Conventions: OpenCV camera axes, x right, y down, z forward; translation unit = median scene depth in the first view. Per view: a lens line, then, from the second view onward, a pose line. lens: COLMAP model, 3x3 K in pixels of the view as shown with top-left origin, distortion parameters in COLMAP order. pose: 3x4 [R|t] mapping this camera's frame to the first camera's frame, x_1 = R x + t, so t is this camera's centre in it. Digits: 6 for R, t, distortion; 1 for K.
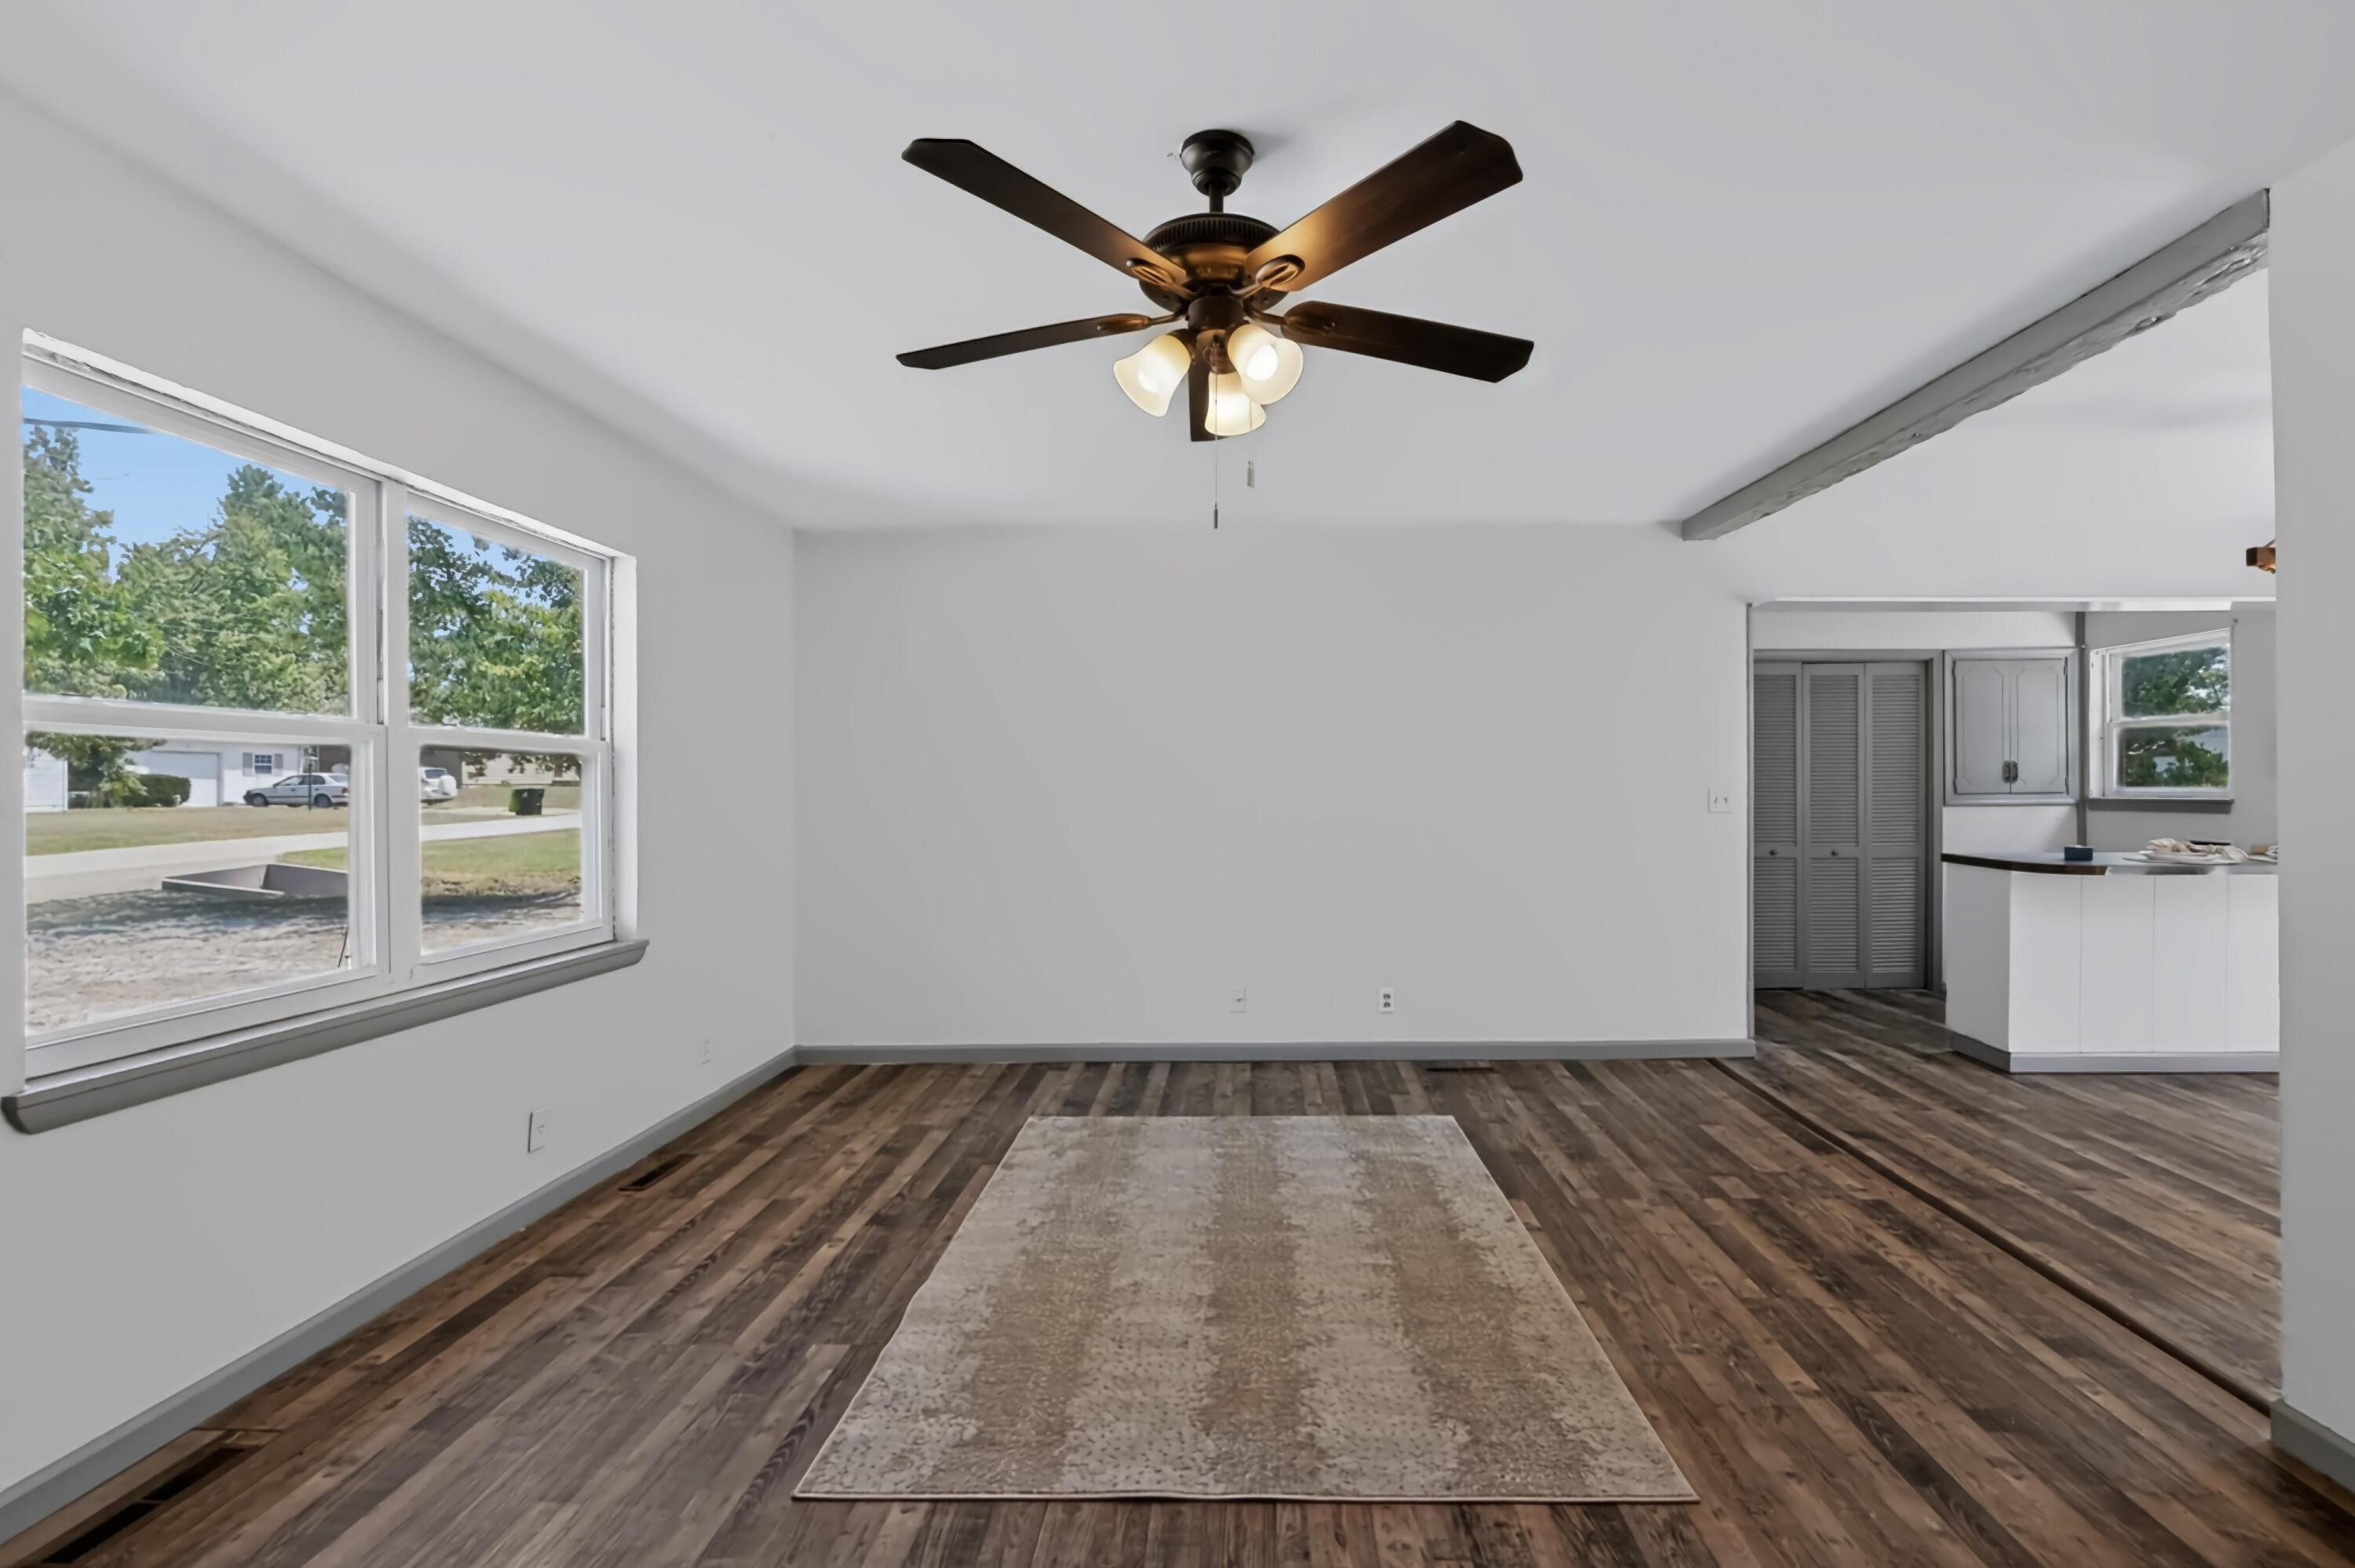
lens RADIAL K [[1029.7, 0, 1236.5], [0, 1029.7, 784.2], [0, 0, 1]] dist [0.001033, 0.000003]
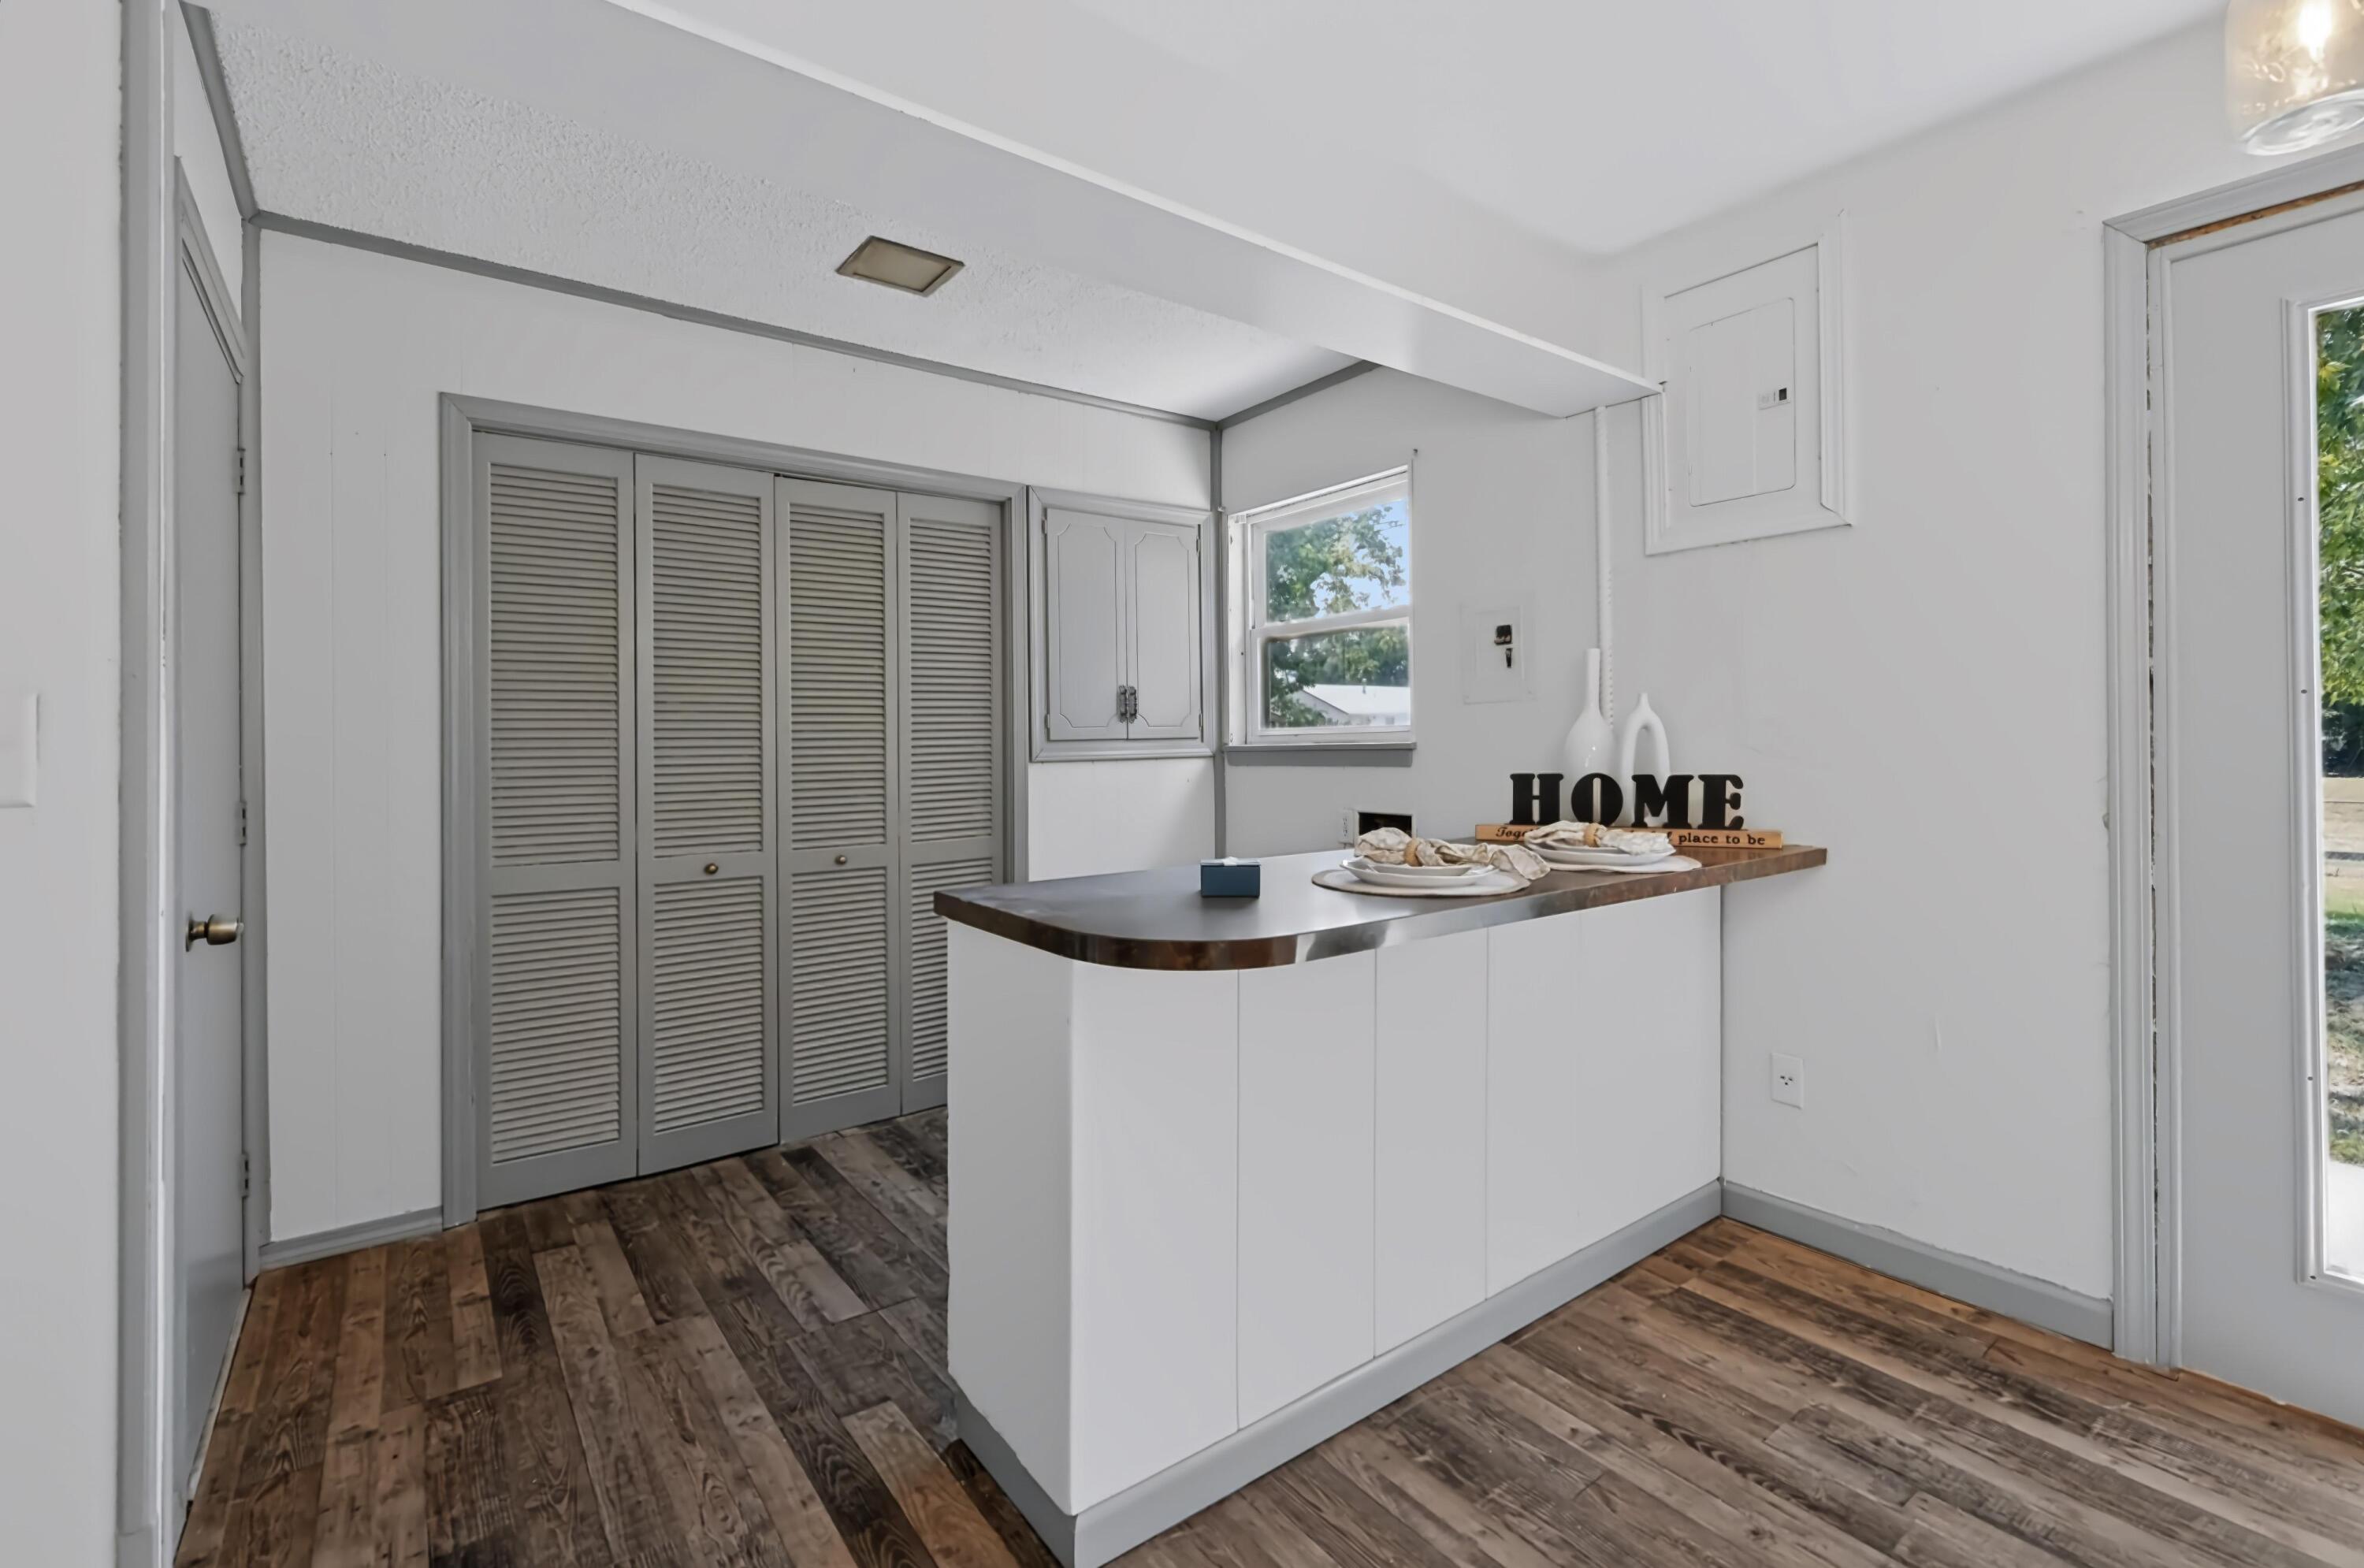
lens RADIAL K [[1033.7, 0, 1174.6], [0, 1033.7, 758.9], [0, 0, 1]] dist [0.001033, 0.000003]
pose [[0.792409, -0.015412, 0.609795, 0.725555], [0.007200, 0.999847, 0.015914, 0.018669], [-0.609947, -0.008220, 0.792399, 0.906489]]
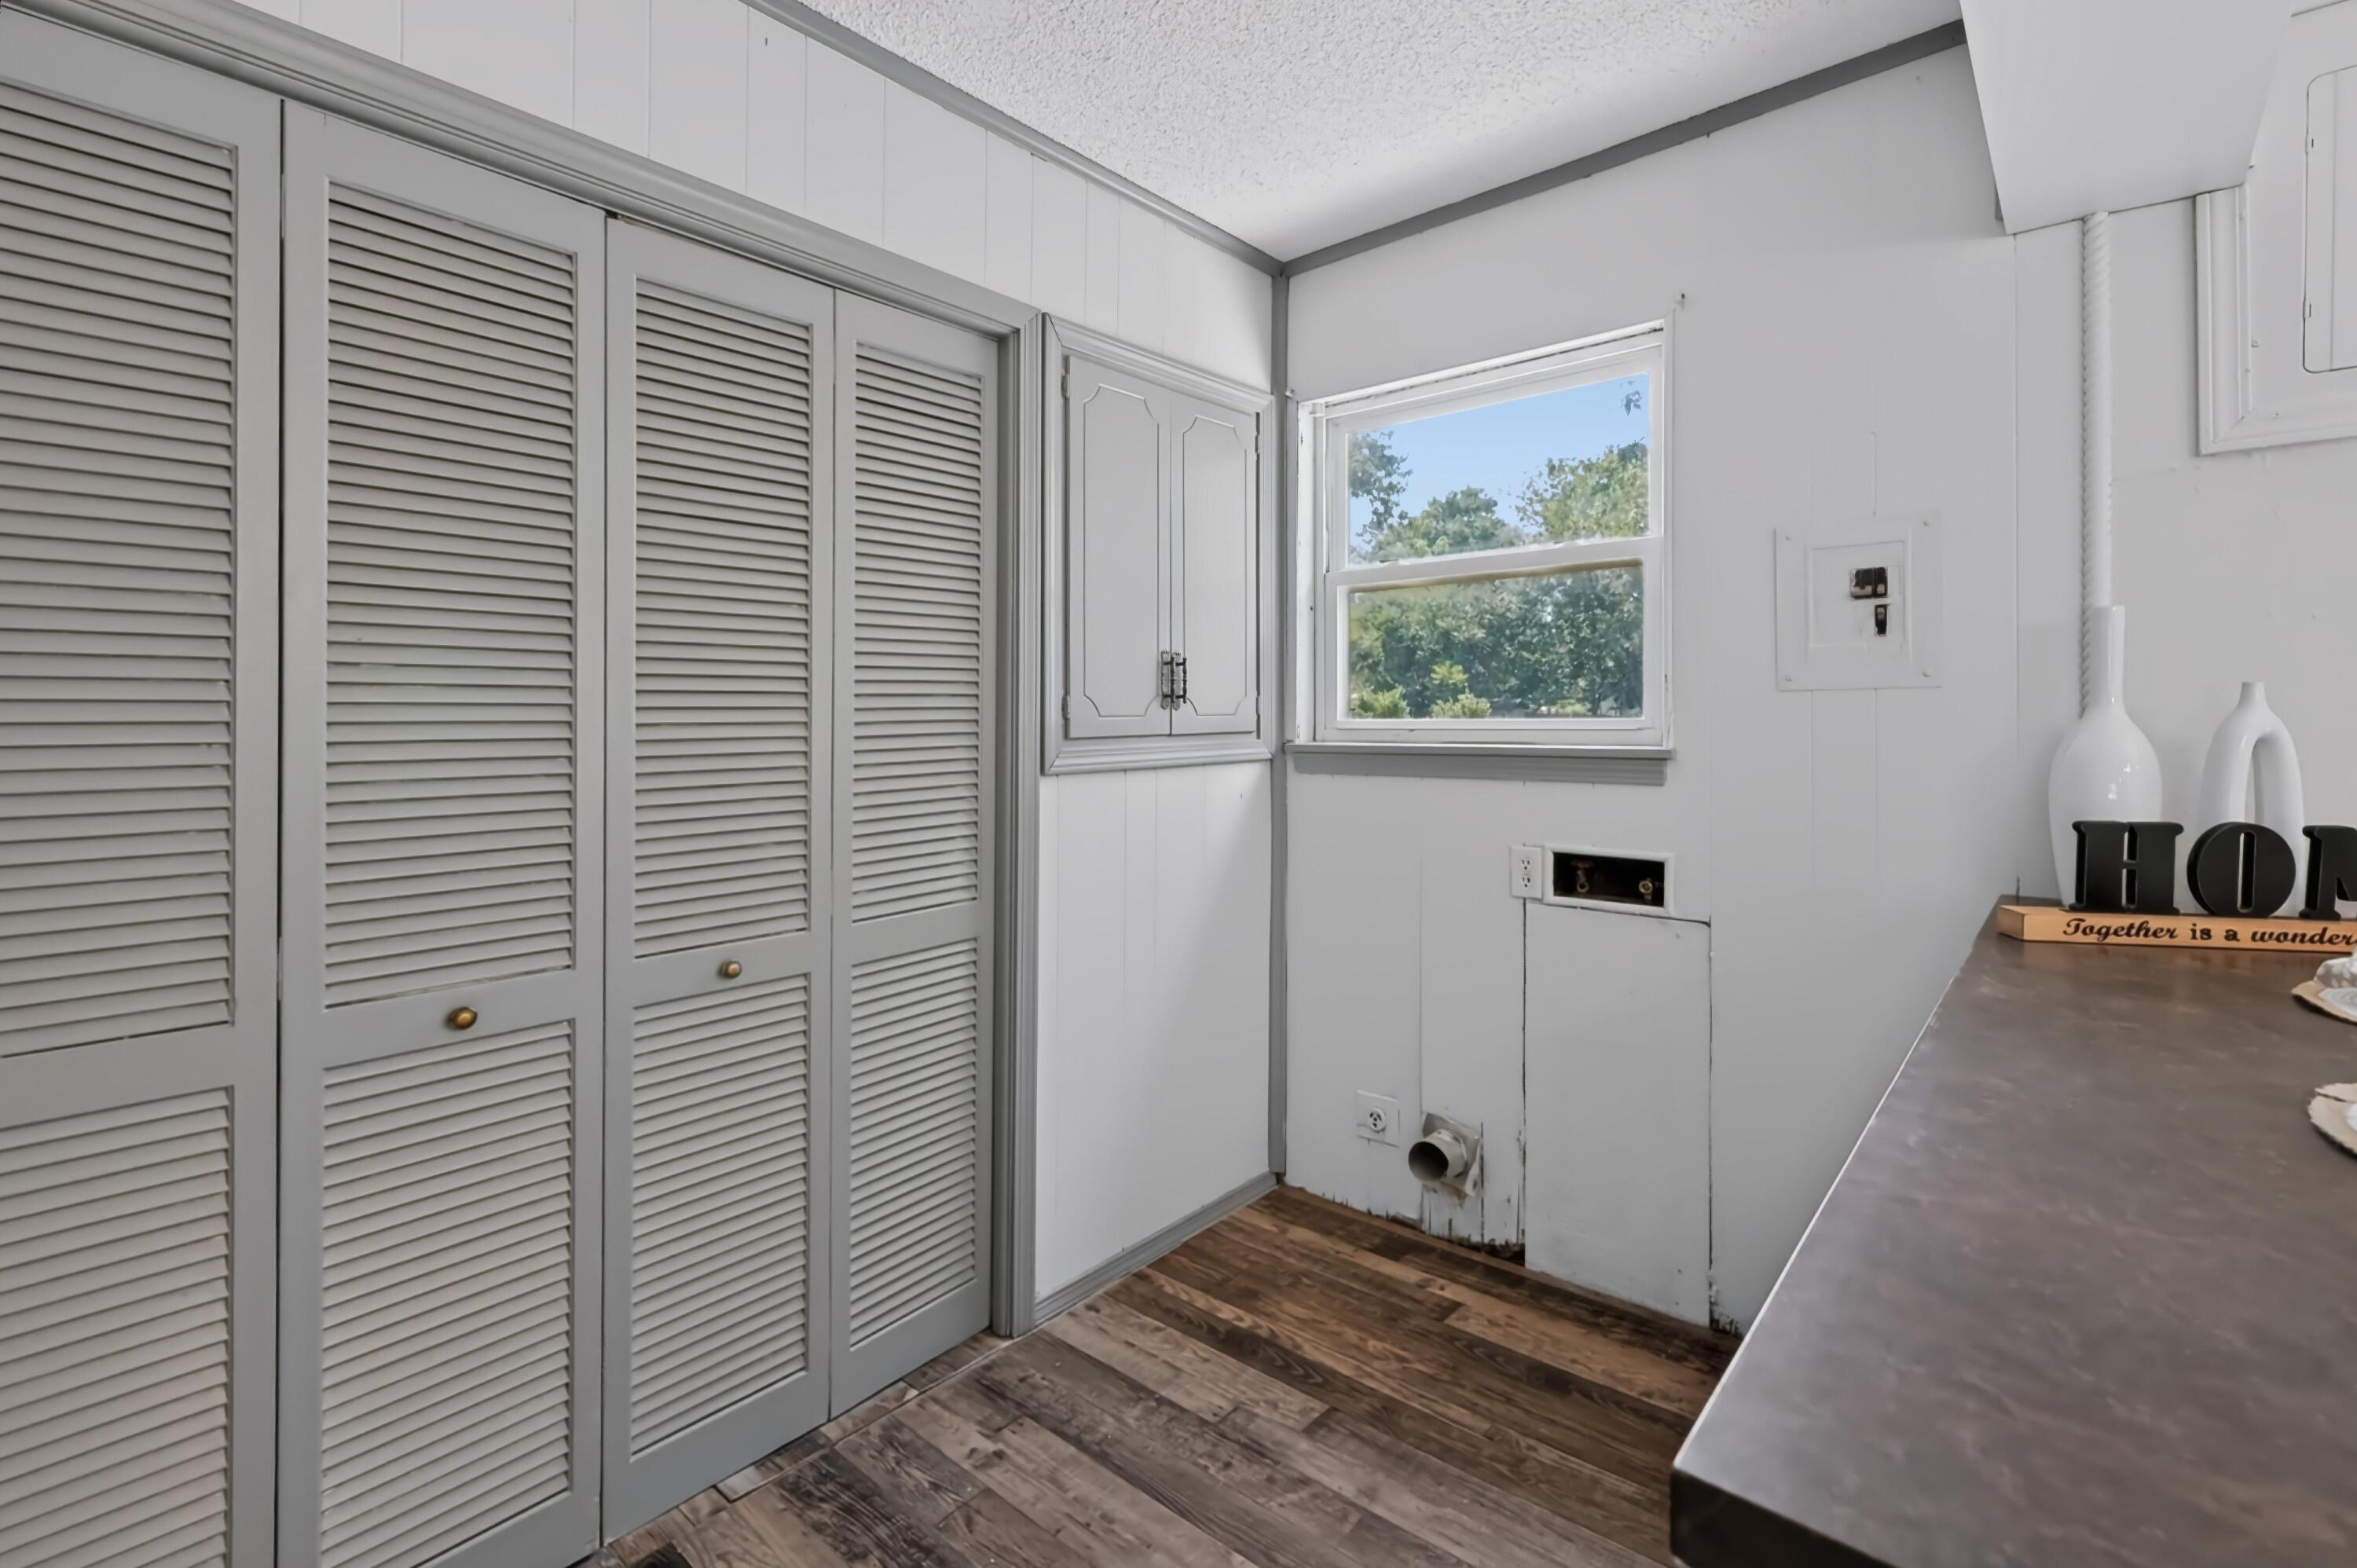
lens RADIAL K [[1030.6, 0, 1142.8], [0, 1030.6, 726.4], [0, 0, 1]] dist [0.001033, 0.000003]
pose [[0.646566, -0.009088, 0.762804, 0.808258], [-0.002410, 0.999900, 0.013955, -0.000410], [-0.762854, -0.010862, 0.646479, 1.360234]]
